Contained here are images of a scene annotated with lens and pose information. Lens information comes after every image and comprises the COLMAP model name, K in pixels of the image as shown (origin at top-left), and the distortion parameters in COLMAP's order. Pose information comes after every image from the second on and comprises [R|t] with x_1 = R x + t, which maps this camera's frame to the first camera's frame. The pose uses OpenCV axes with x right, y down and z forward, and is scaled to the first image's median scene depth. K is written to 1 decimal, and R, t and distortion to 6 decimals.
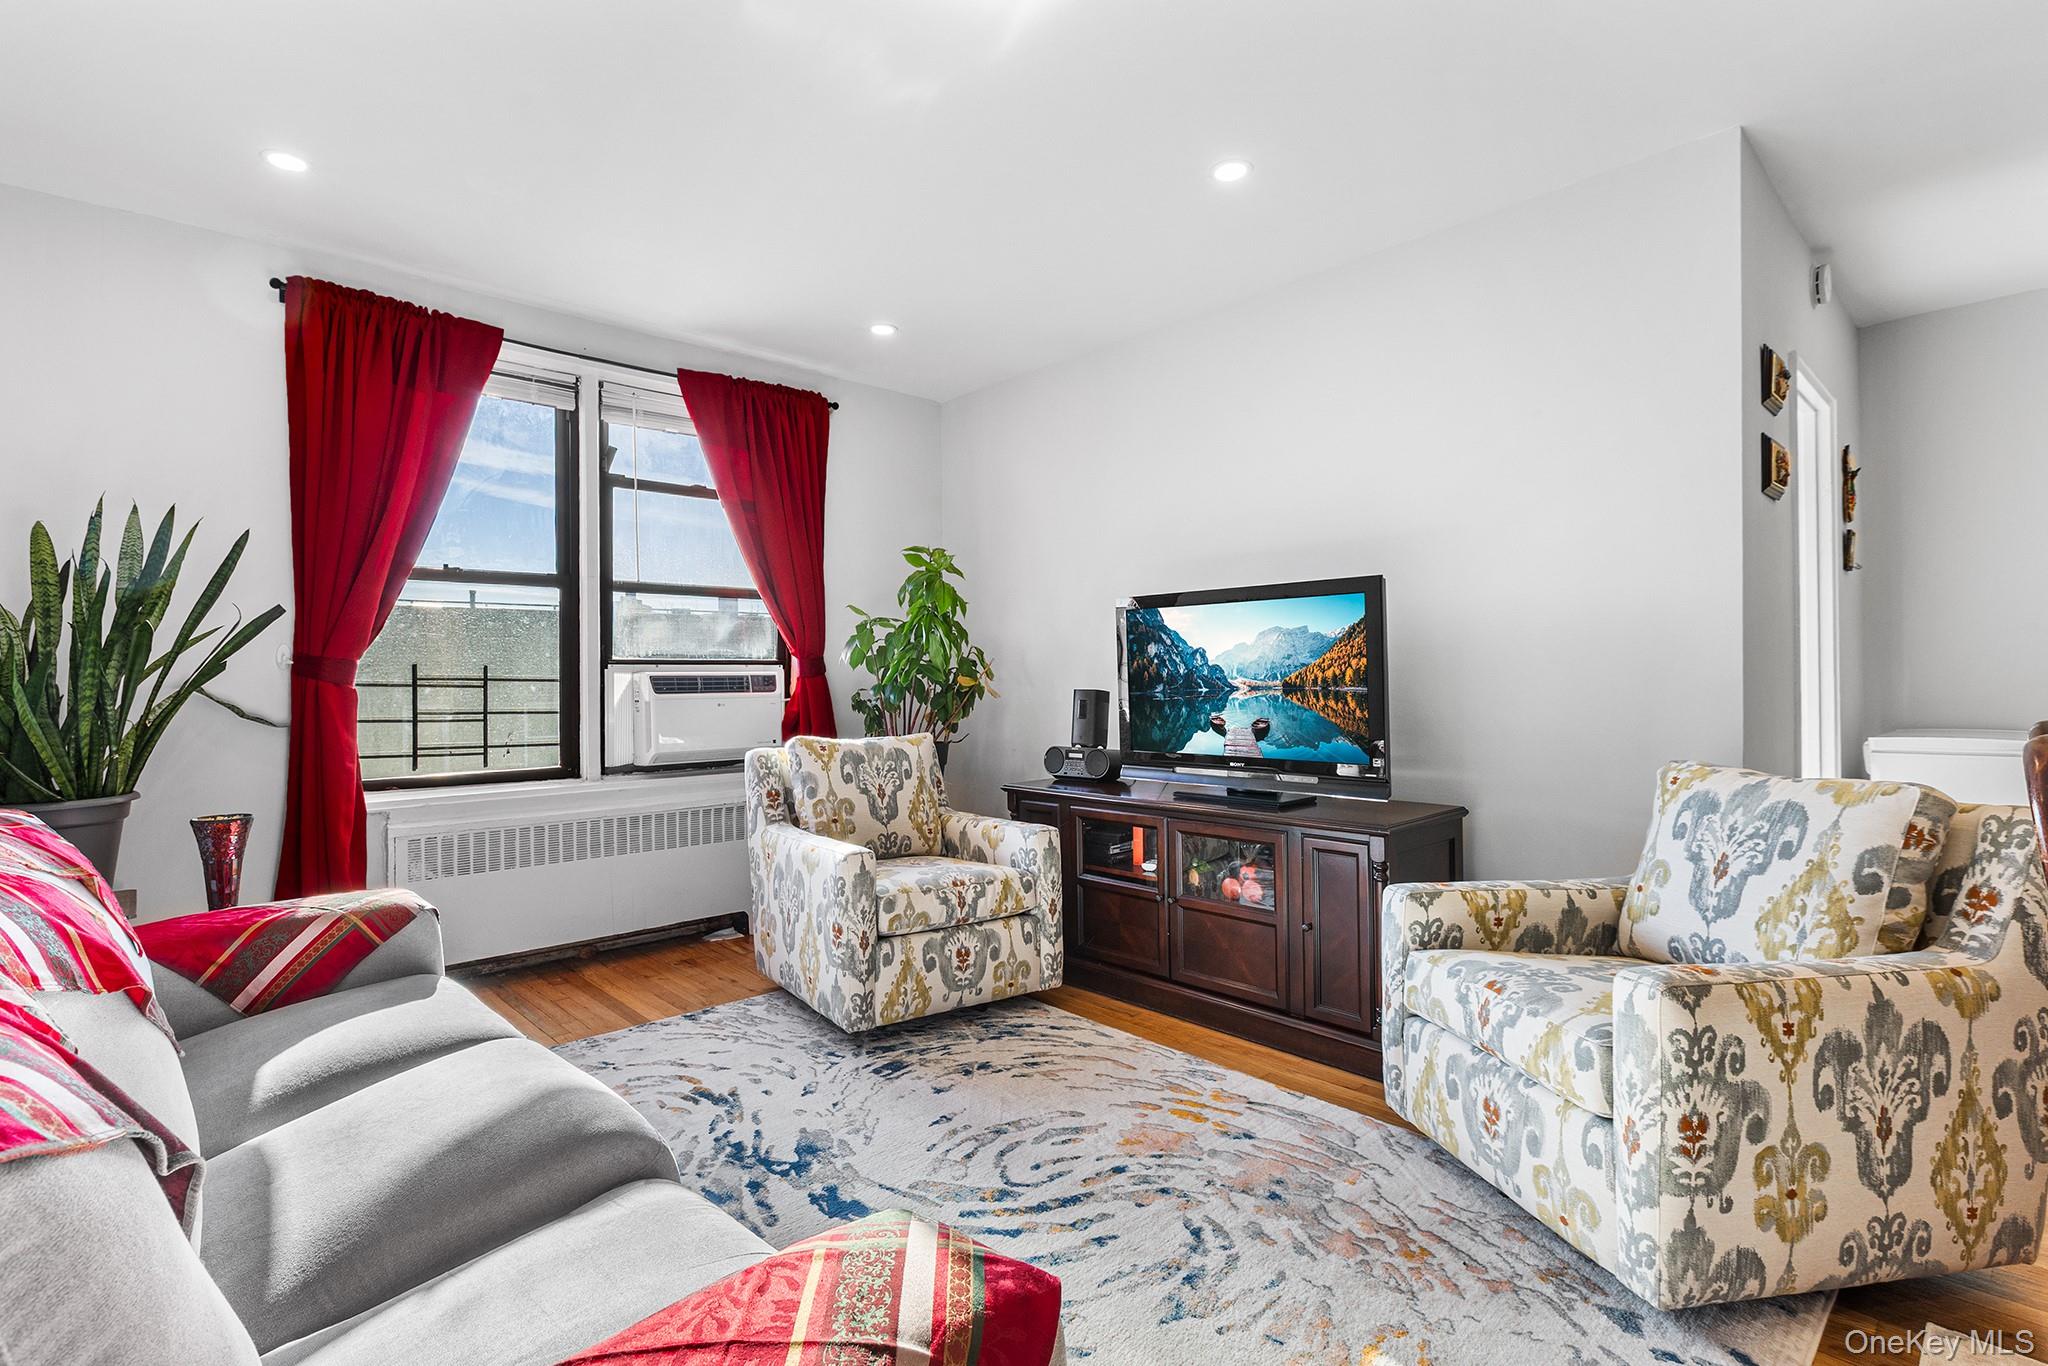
lens RADIAL K [[972.3, 0, 1013.8], [0, 972.3, 674.7], [0, 0, 1]] dist [-0.001922, -0.000417]
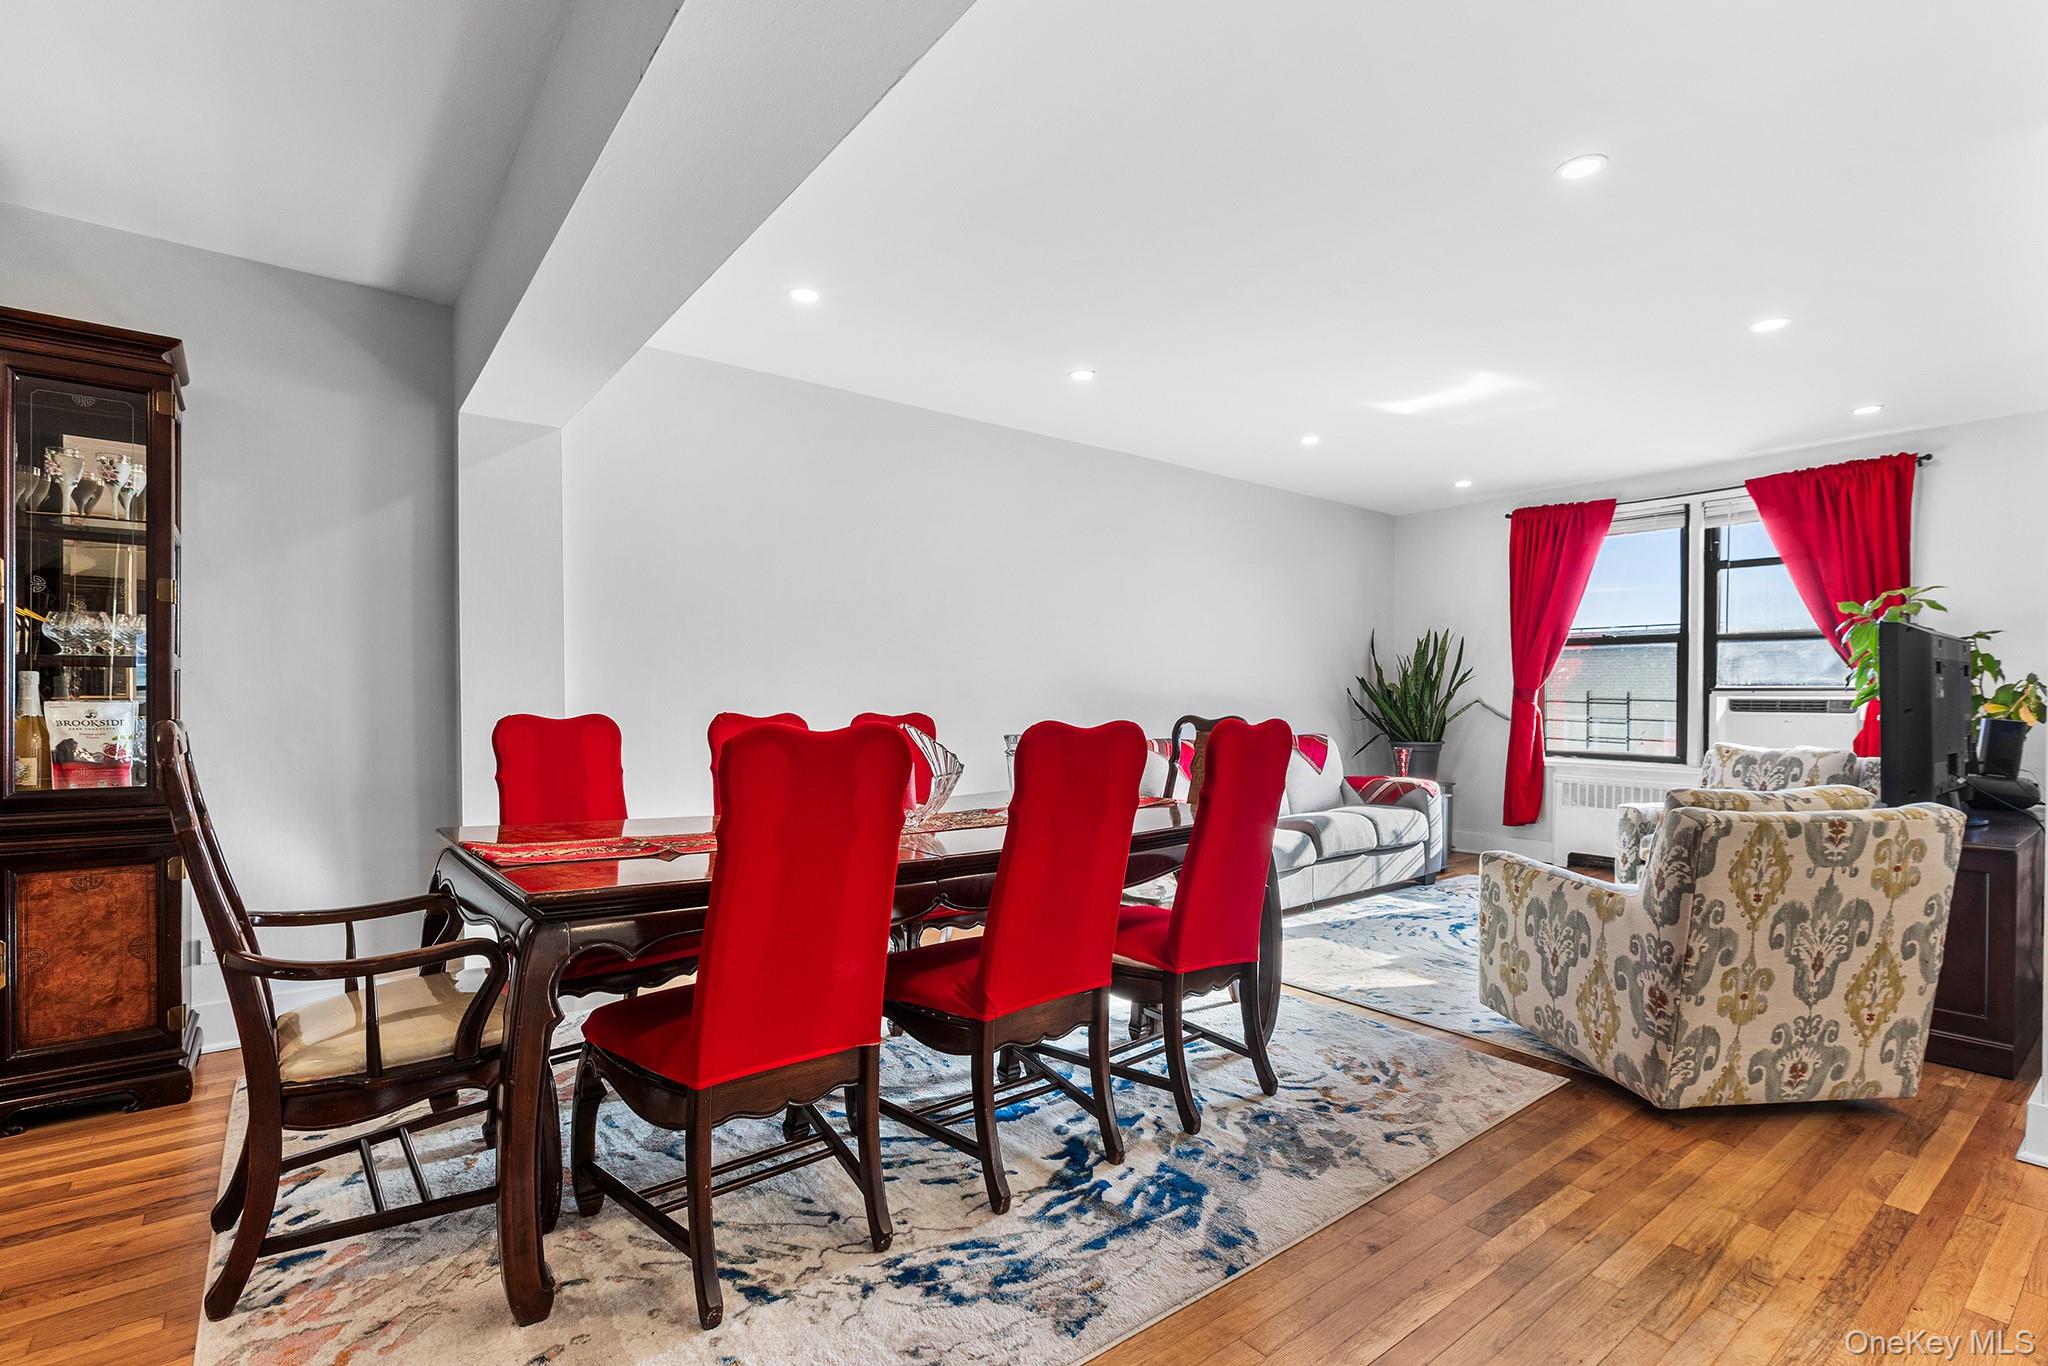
lens RADIAL K [[934.6, 0, 994.2], [0, 934.6, 705.0], [0, 0, 1]] dist [0.000080, 0.000097]
pose [[-0.101744, 0.020865, -0.994592, 1.191785], [0.000866, 0.999781, 0.020886, -0.021213], [0.994810, 0.001263, -0.101740, 0.057022]]
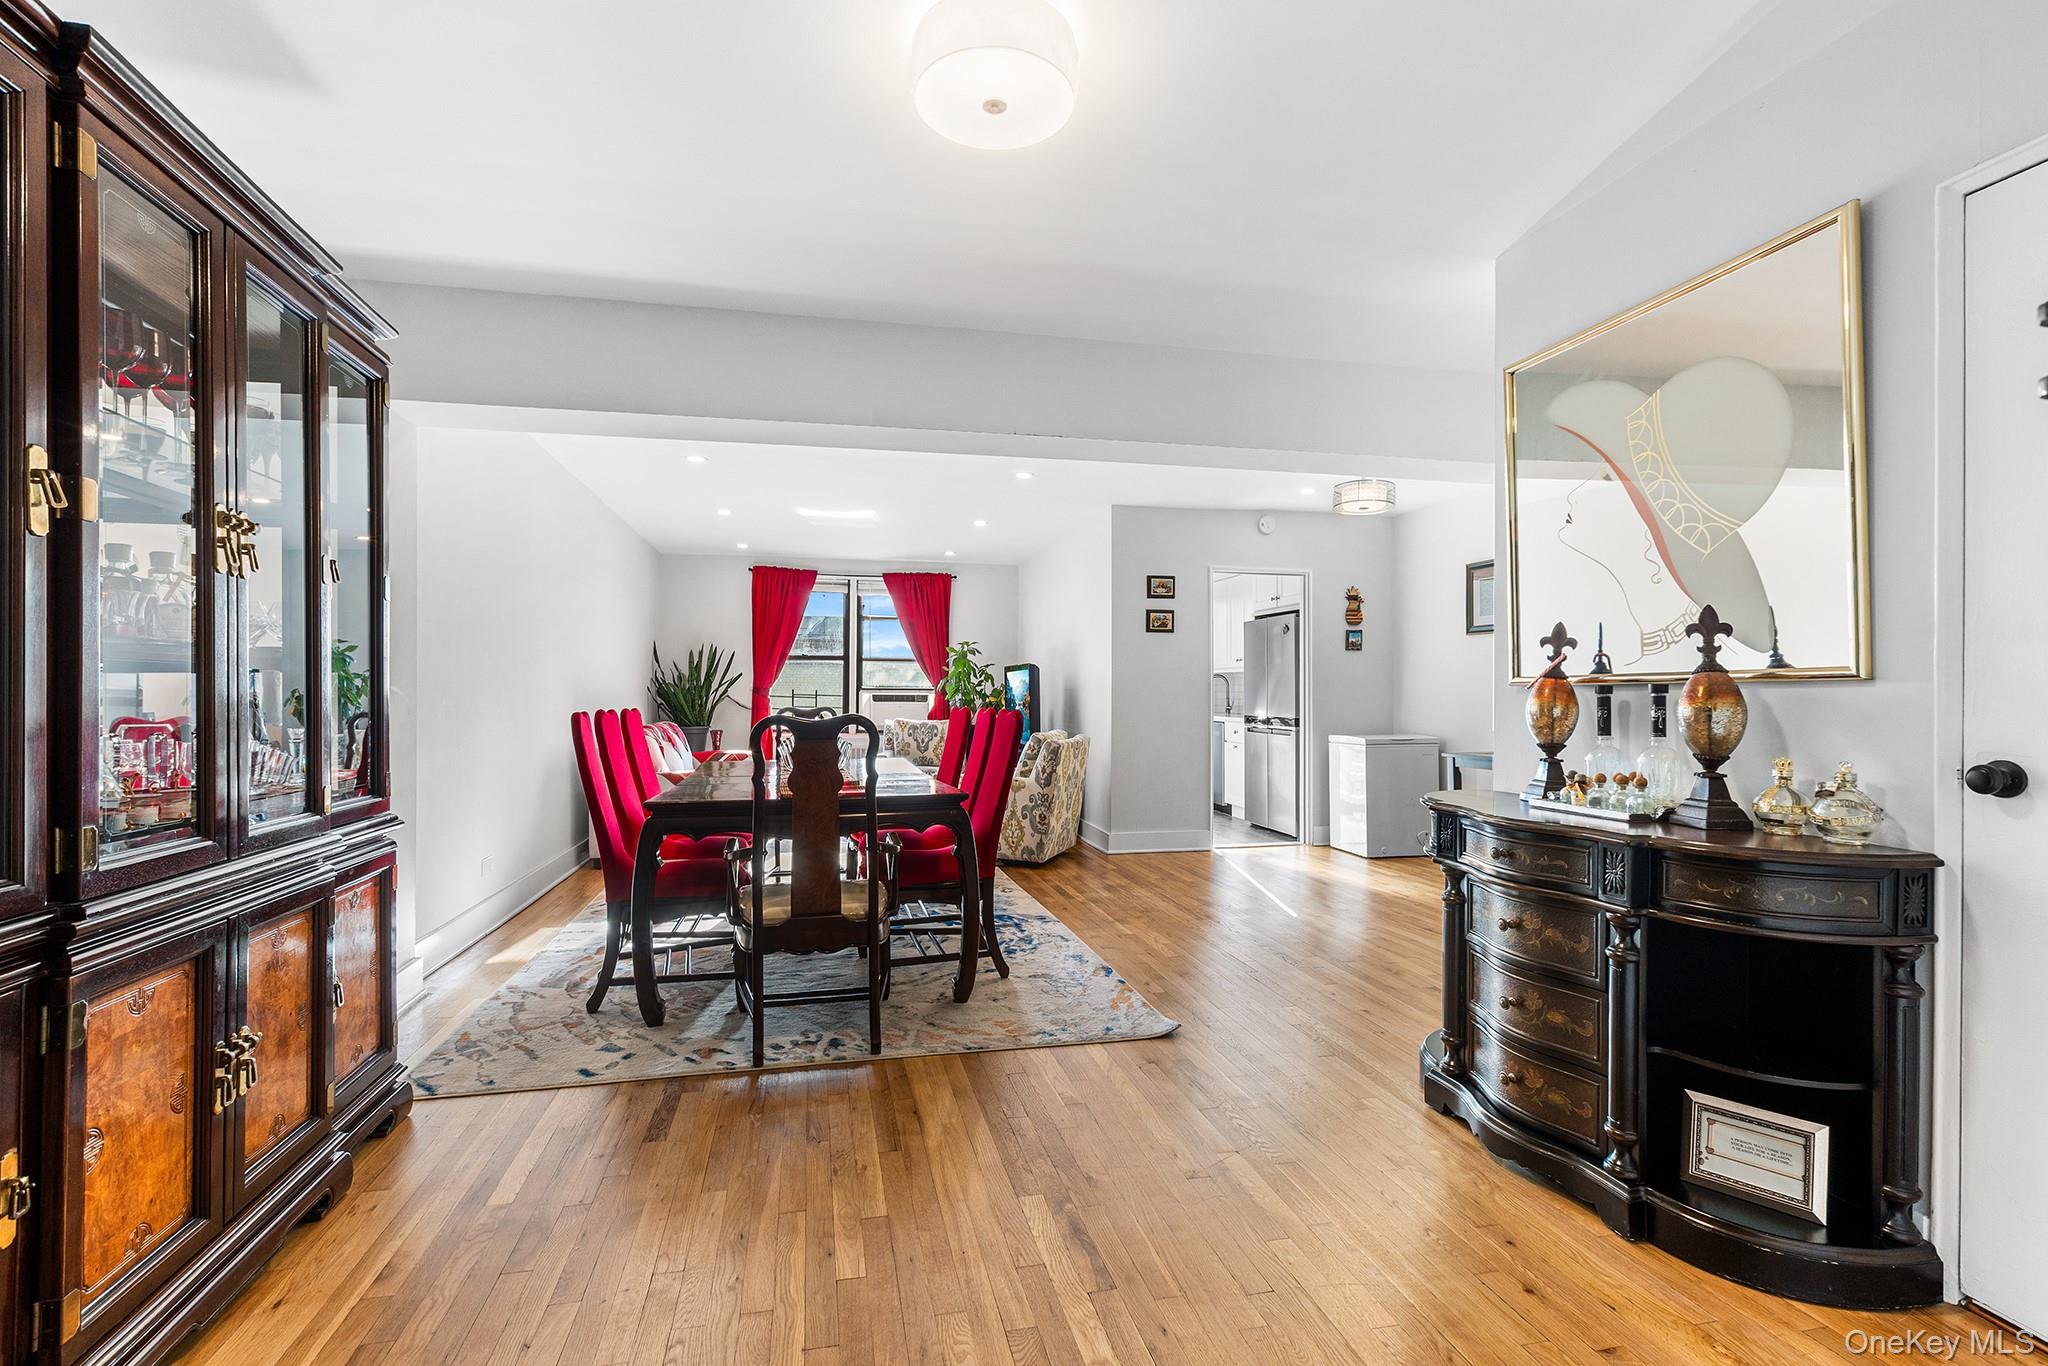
lens RADIAL K [[941.0, 0, 1024.0], [0, 941.0, 683.0], [0, 0, 1]] dist [-0.001784, -0.000295]
pose [[0.860712, 0.009902, -0.508995, 1.294951], [-0.013249, 0.999908, -0.002952, -0.028907], [0.508919, 0.009284, 0.860764, -0.973308]]
